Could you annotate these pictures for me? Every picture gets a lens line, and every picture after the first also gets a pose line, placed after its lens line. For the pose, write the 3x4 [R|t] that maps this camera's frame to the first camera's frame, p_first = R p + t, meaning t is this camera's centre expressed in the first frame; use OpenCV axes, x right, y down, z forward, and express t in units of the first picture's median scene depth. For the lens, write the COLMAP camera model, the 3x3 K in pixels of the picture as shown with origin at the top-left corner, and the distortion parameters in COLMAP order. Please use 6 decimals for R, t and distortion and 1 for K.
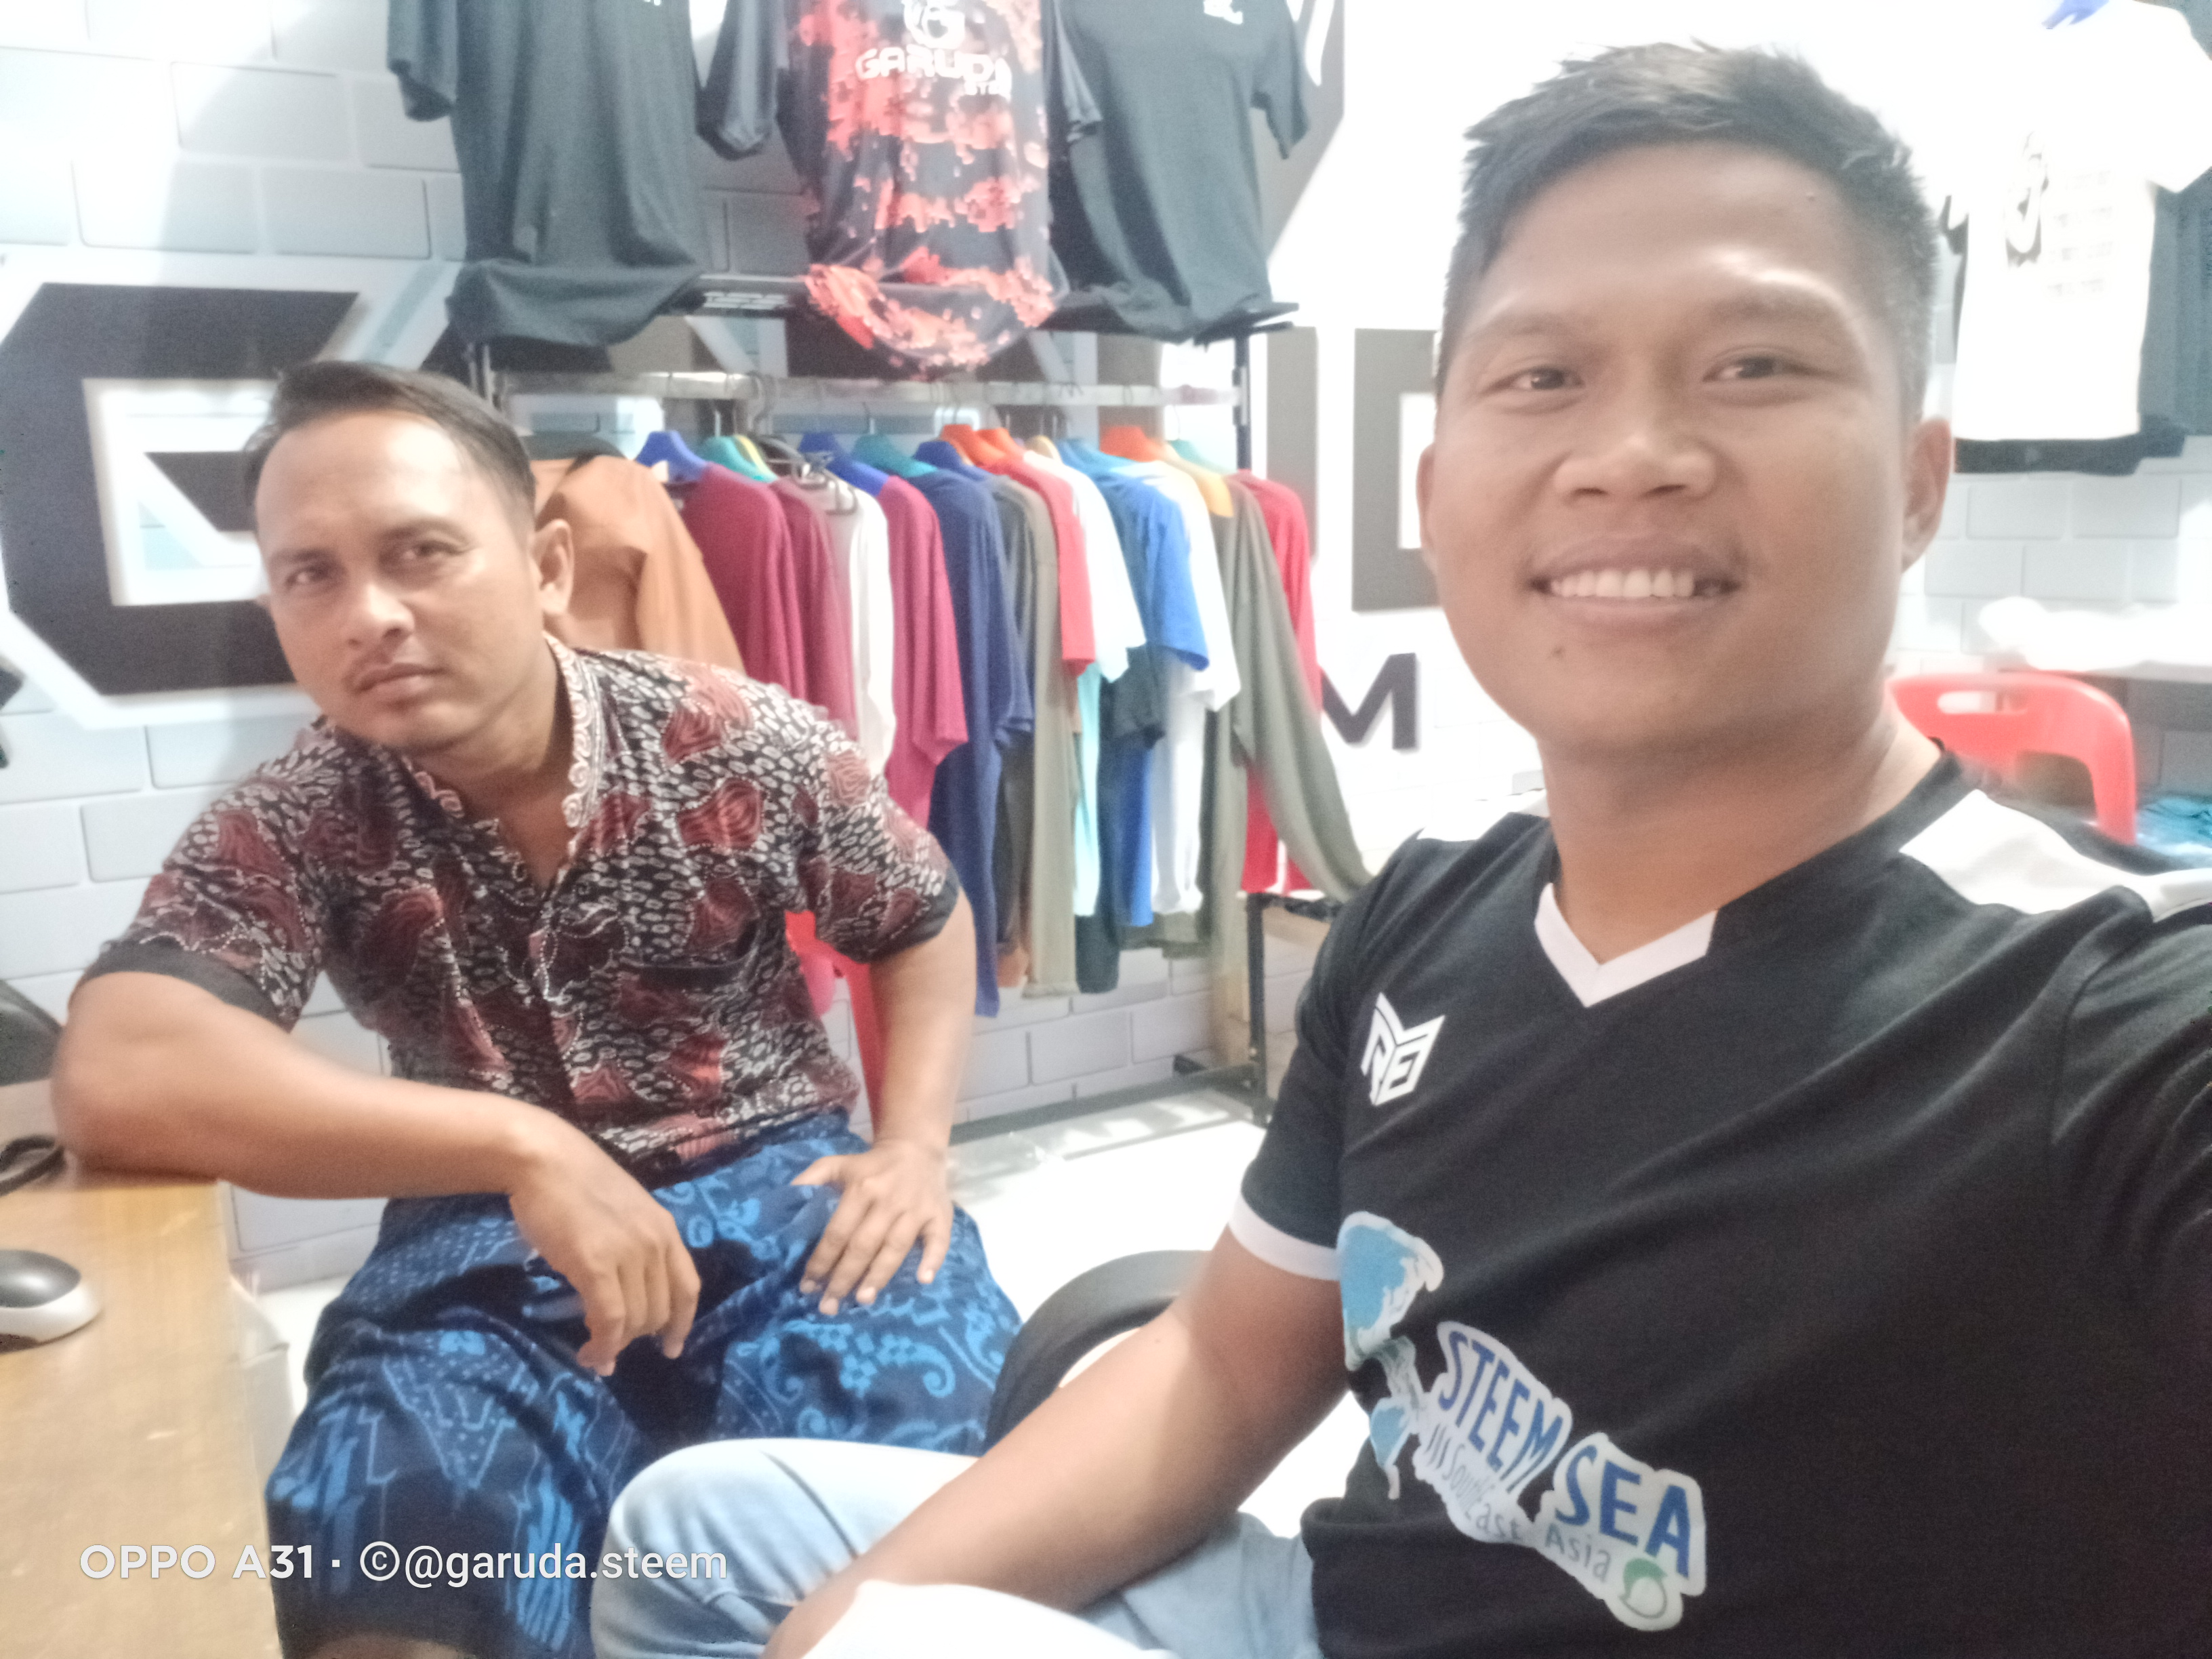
lens RADIAL K [[1724.0, 0, 1105.7], [0, 1724.0, 798.1], [0, 0, 1]] dist [0.019156, 0.001009]
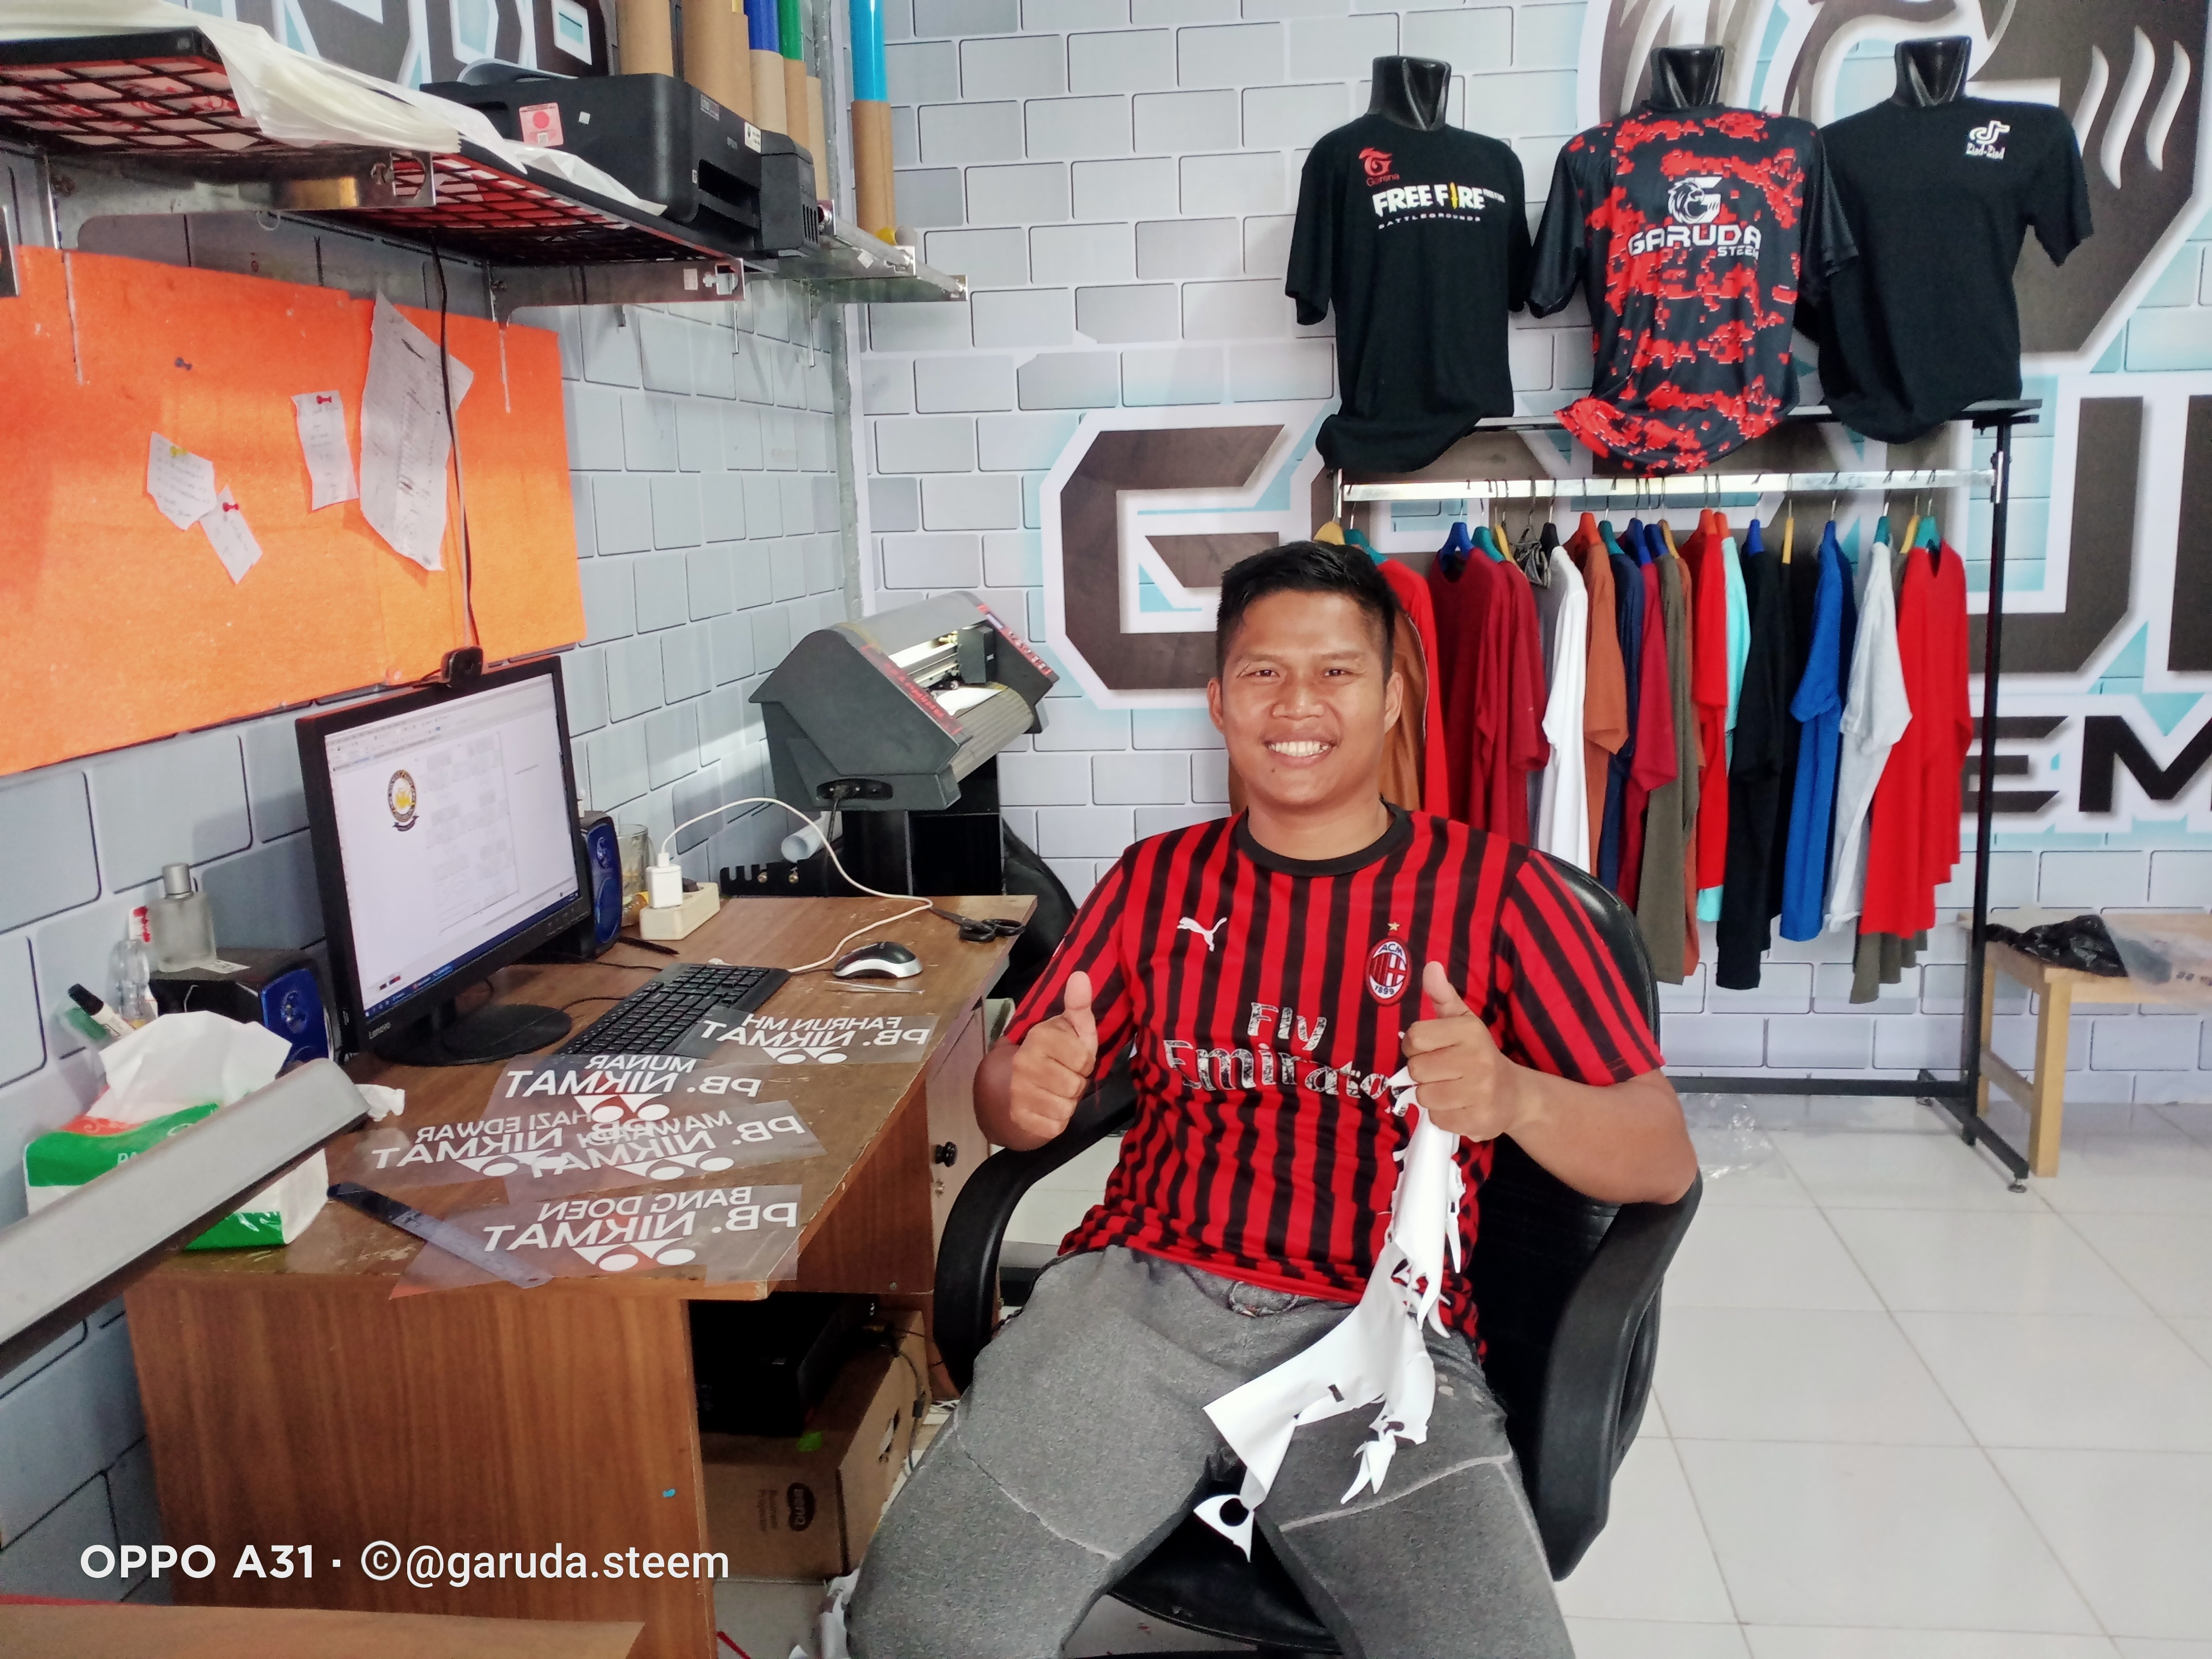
lens RADIAL K [[1818.4, 0, 1106.0], [0, 1818.4, 829.5], [0, 0, 1]] dist [0.005537, -0.002974]
pose [[0.811061, 0.111675, -0.574202, 0.370779], [-0.095776, 0.993713, 0.057980, -0.025879], [0.577067, 0.007969, 0.816658, -0.343829]]
